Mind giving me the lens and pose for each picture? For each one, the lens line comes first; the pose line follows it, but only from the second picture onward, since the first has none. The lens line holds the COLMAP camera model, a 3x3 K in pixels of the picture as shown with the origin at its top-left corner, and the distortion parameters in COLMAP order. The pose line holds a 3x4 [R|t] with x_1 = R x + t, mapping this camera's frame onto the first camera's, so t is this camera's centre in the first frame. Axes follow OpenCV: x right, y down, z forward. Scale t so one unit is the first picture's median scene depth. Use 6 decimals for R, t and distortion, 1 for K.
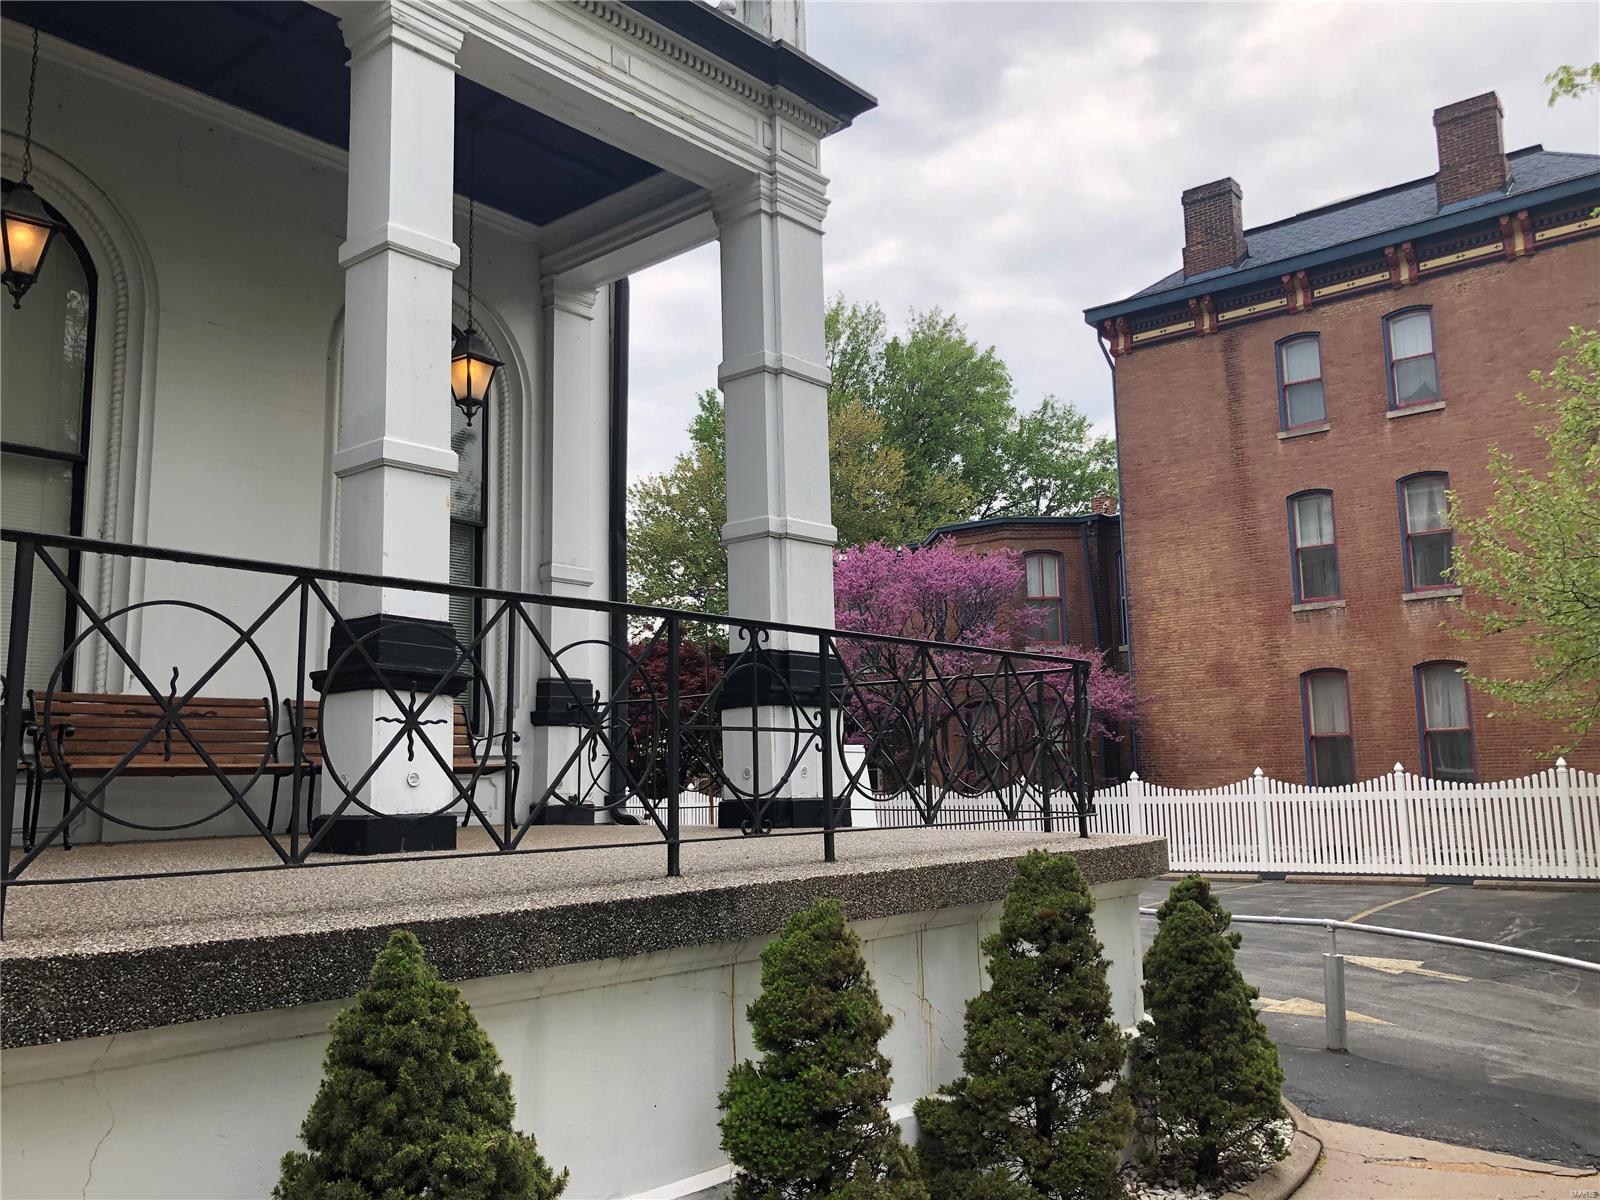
lens RADIAL K [[1297.2, 0, 796.8], [0, 1297.2, 600.6], [0, 0, 1]] dist [0.046518, -0.065067]
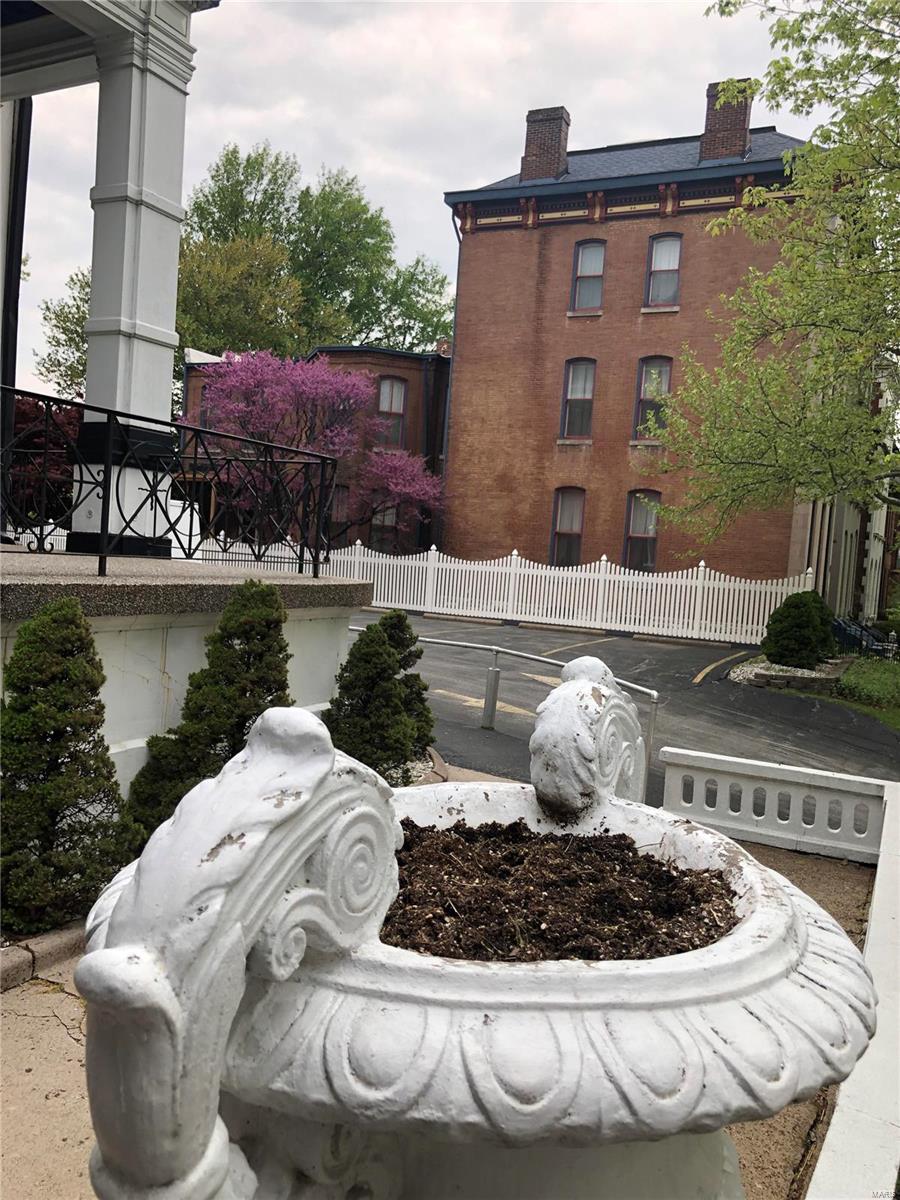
lens RADIAL K [[972.9, 0, 451.2], [0, 972.9, 593.2], [0, 0, 1]] dist [0.046518, -0.065067]
pose [[0.964769, 0.079329, 0.250854, 0.021621], [-0.125286, 0.976938, 0.172902, -0.002211], [-0.231352, -0.198239, 0.952459, -0.018376]]
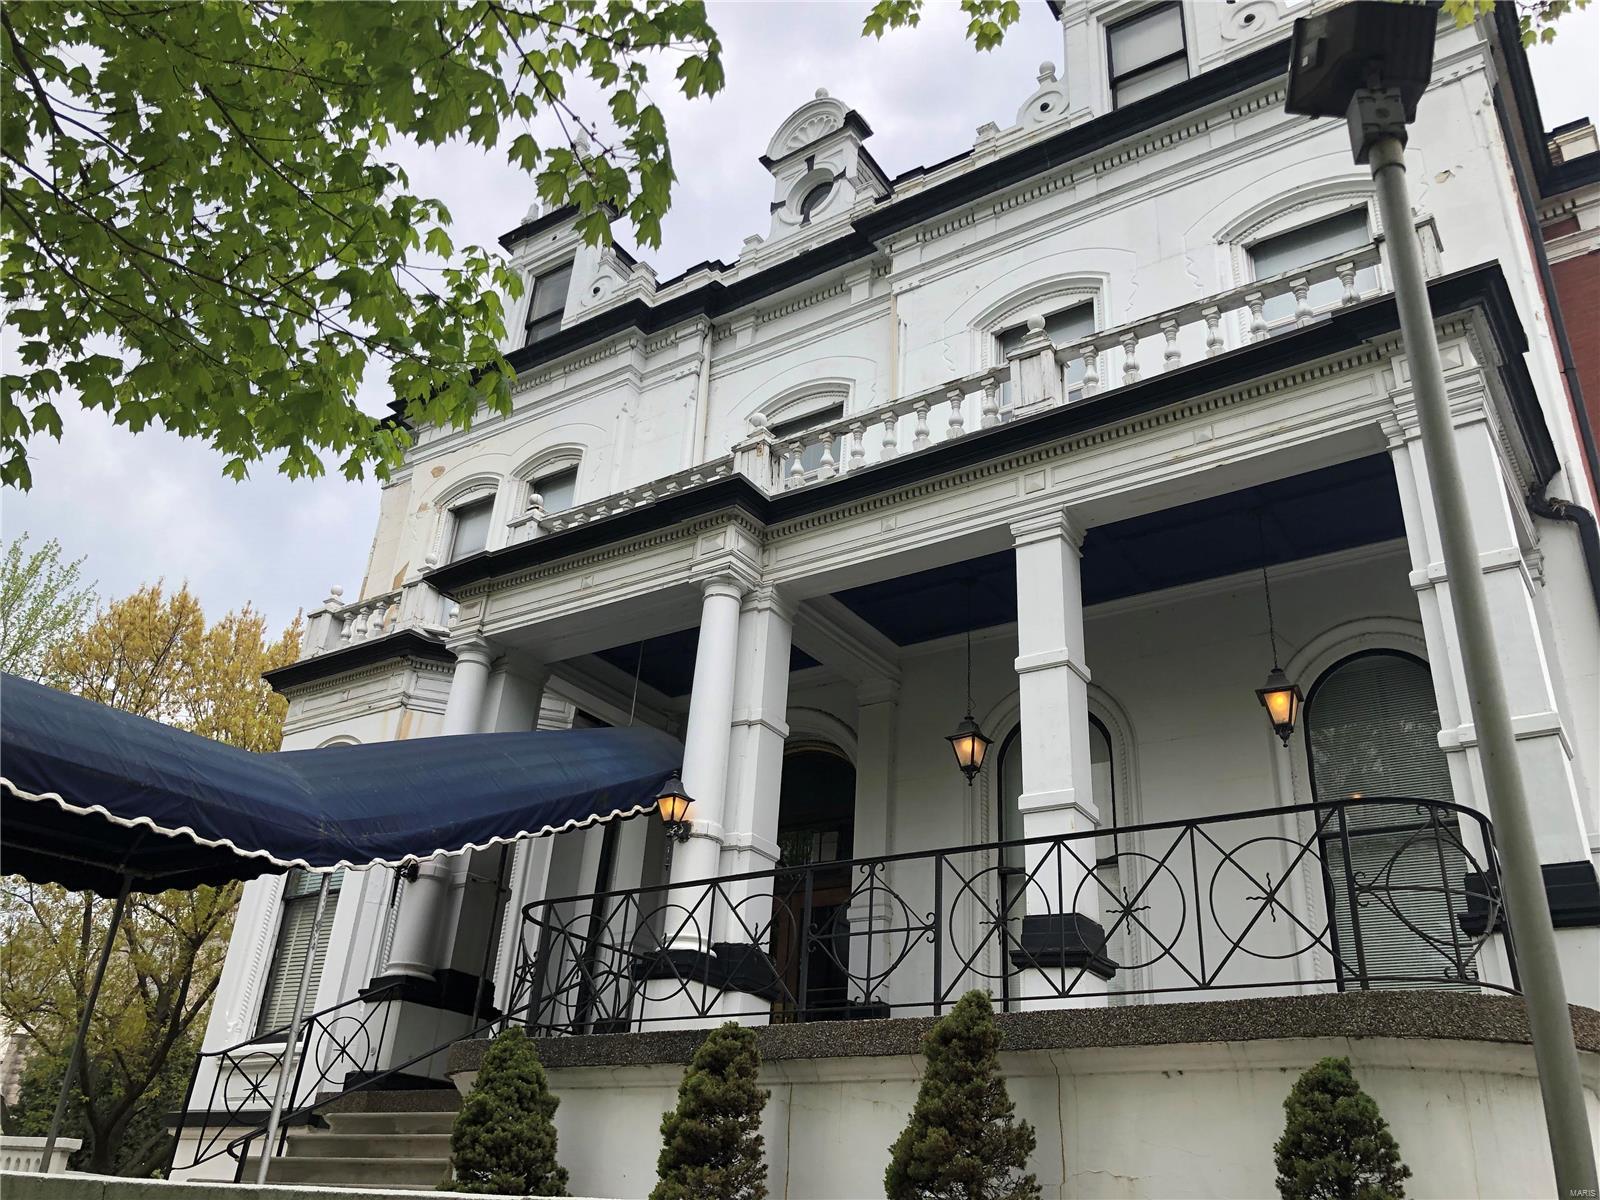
lens RADIAL K [[1297.2, 0, 798.9], [0, 1297.2, 599.1], [0, 0, 1]] dist [0.046518, -0.065067]
pose [[0.114043, -0.429001, -0.896076, 0.232857], [0.074125, 0.903121, -0.422940, 0.060727], [0.990707, -0.018188, 0.134795, 0.118701]]
